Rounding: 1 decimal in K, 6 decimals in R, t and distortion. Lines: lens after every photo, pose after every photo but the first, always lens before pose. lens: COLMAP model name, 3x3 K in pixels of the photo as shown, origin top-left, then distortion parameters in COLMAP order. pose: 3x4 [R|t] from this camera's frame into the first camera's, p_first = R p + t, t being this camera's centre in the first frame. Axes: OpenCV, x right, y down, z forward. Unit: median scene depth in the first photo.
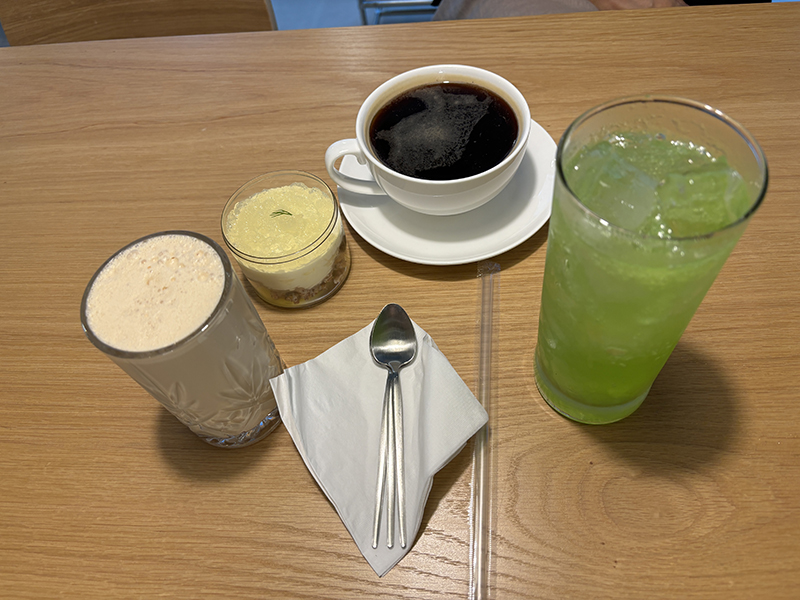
lens RADIAL K [[615.5, 0, 399.1], [0, 615.5, 296.8], [0, 0, 1]] dist [-0.009212, -0.031093]
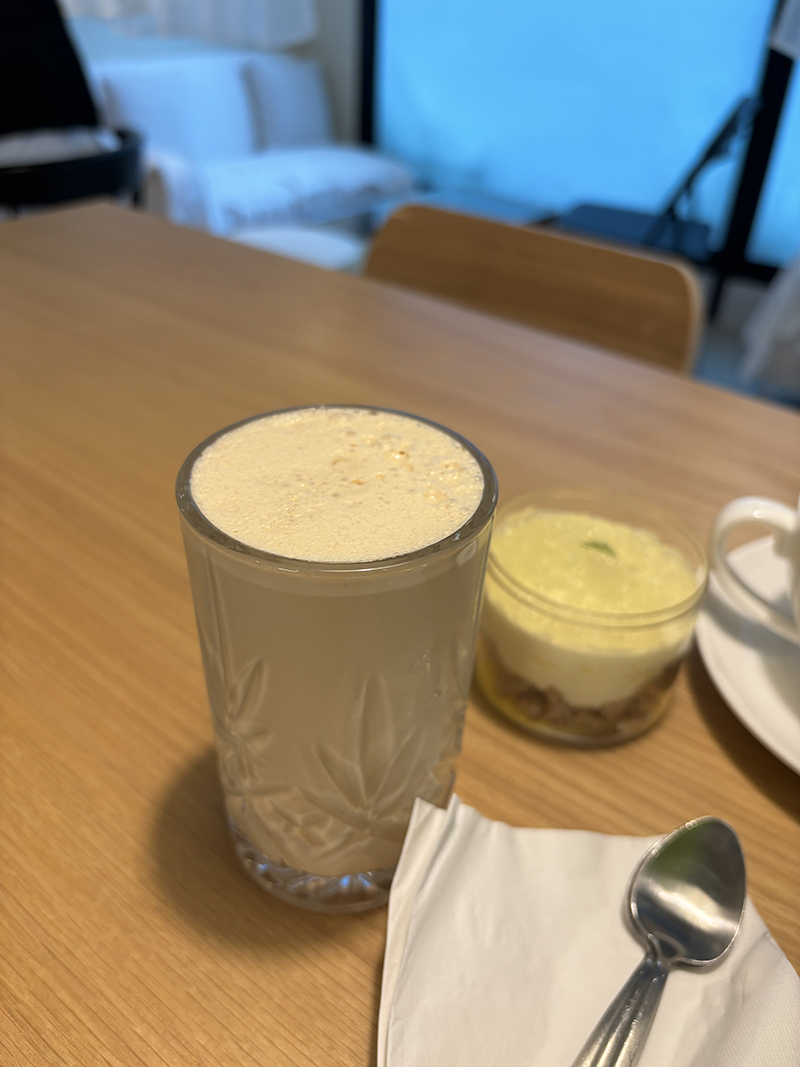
lens RADIAL K [[820.9, 0, 389.3], [0, 820.9, 540.0], [0, 0, 1]] dist [-0.009212, -0.031093]
pose [[0.807623, 0.437668, -0.395211, -0.068467], [-0.549167, 0.802386, -0.233649, 0.128245], [0.214851, 0.405738, 0.888378, 0.362641]]
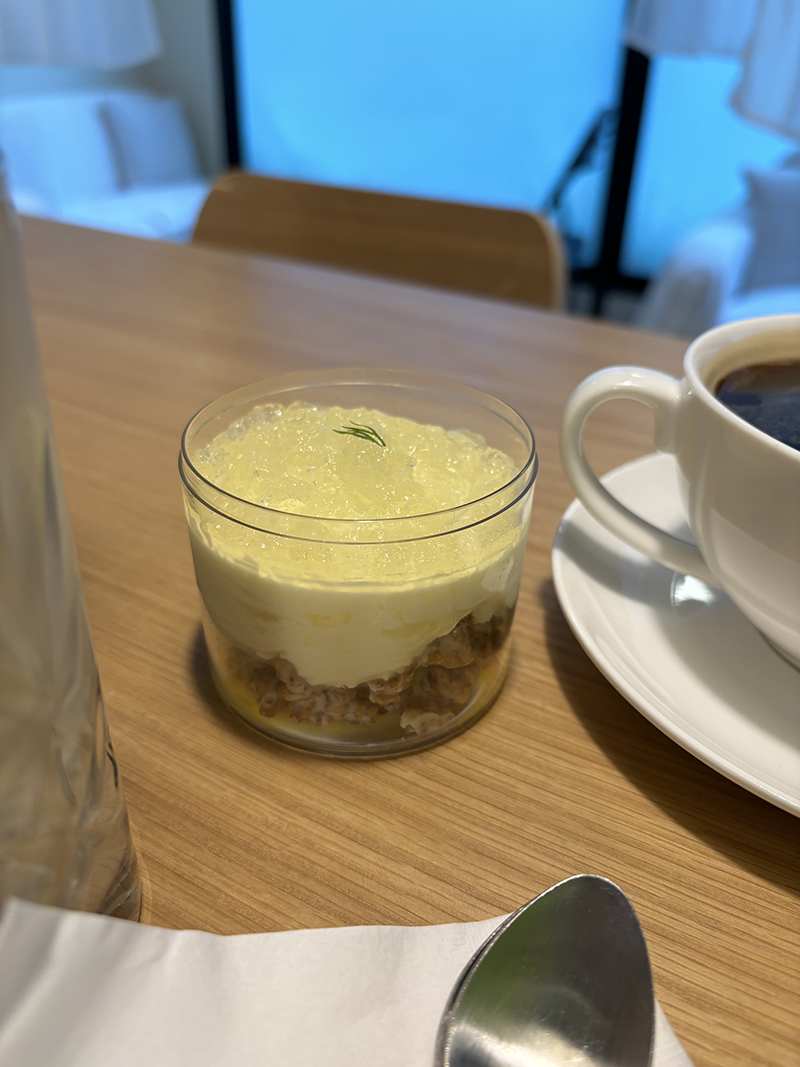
lens RADIAL K [[820.9, 0, 406.0], [0, 820.9, 532.2], [0, 0, 1]] dist [-0.009212, -0.031093]
pose [[0.878775, 0.348335, -0.326218, -0.024547], [-0.456120, 0.814118, -0.359397, 0.056045], [0.140389, 0.464624, 0.874309, 0.688170]]
